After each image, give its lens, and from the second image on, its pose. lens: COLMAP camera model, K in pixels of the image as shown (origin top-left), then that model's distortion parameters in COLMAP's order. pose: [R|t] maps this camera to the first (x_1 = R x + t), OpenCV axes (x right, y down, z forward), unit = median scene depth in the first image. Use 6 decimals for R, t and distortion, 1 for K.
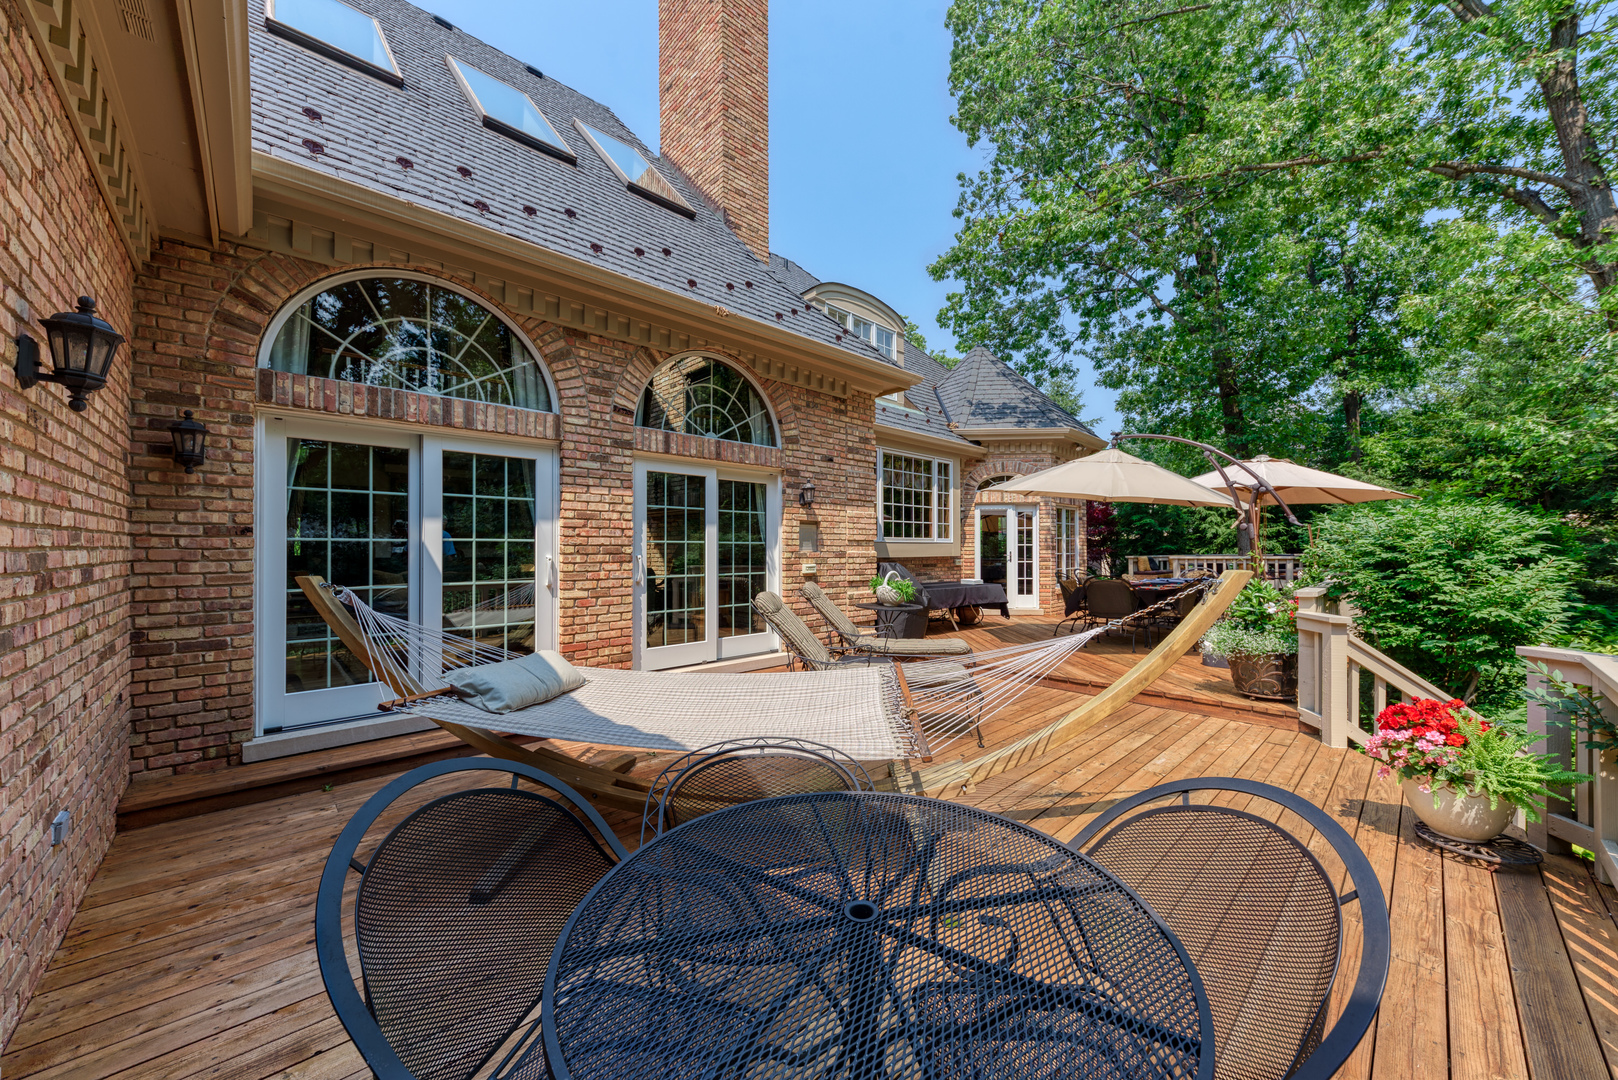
lens RADIAL K [[575.6, 0, 809.0], [0, 575.6, 540.0], [0, 0, 1]] dist [0.011613, -0.000150]
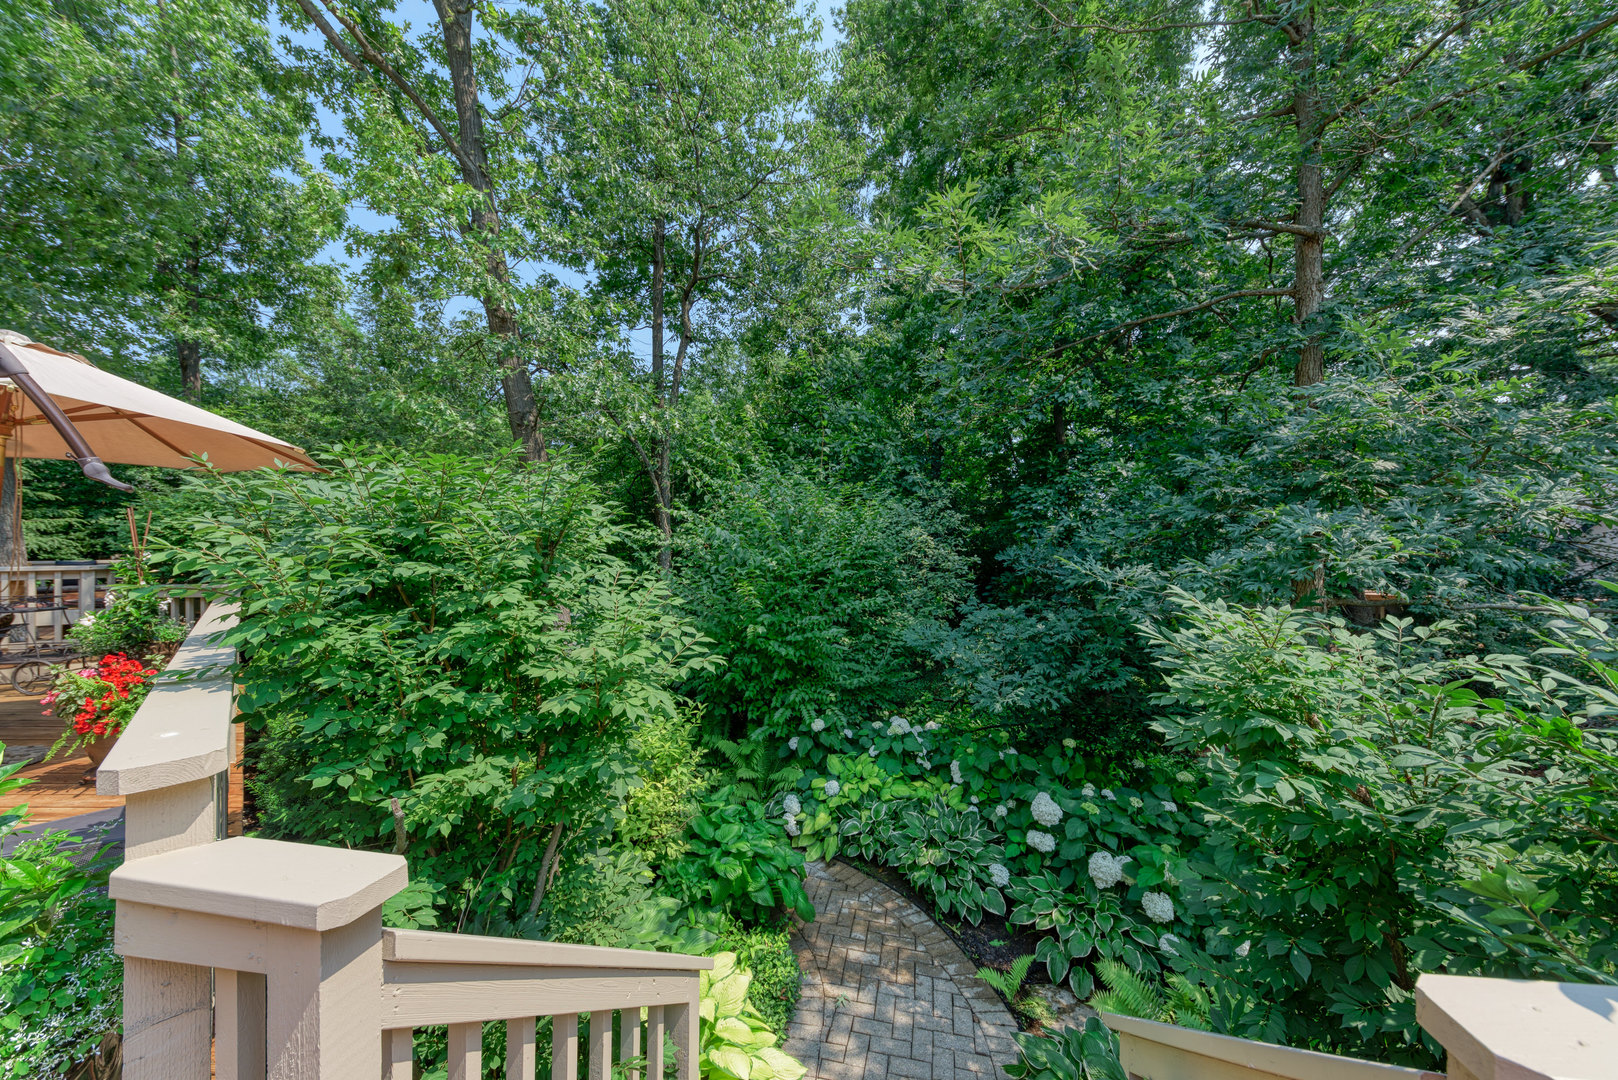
lens RADIAL K [[575.6, 0, 809.0], [0, 575.6, 540.0], [0, 0, 1]] dist [0.011613, -0.000150]
pose [[-0.009004, 0.008073, 0.999927, 0.628852], [-0.007458, 0.999939, -0.008140, 0.009244], [-0.999932, -0.007531, -0.008944, 0.756088]]
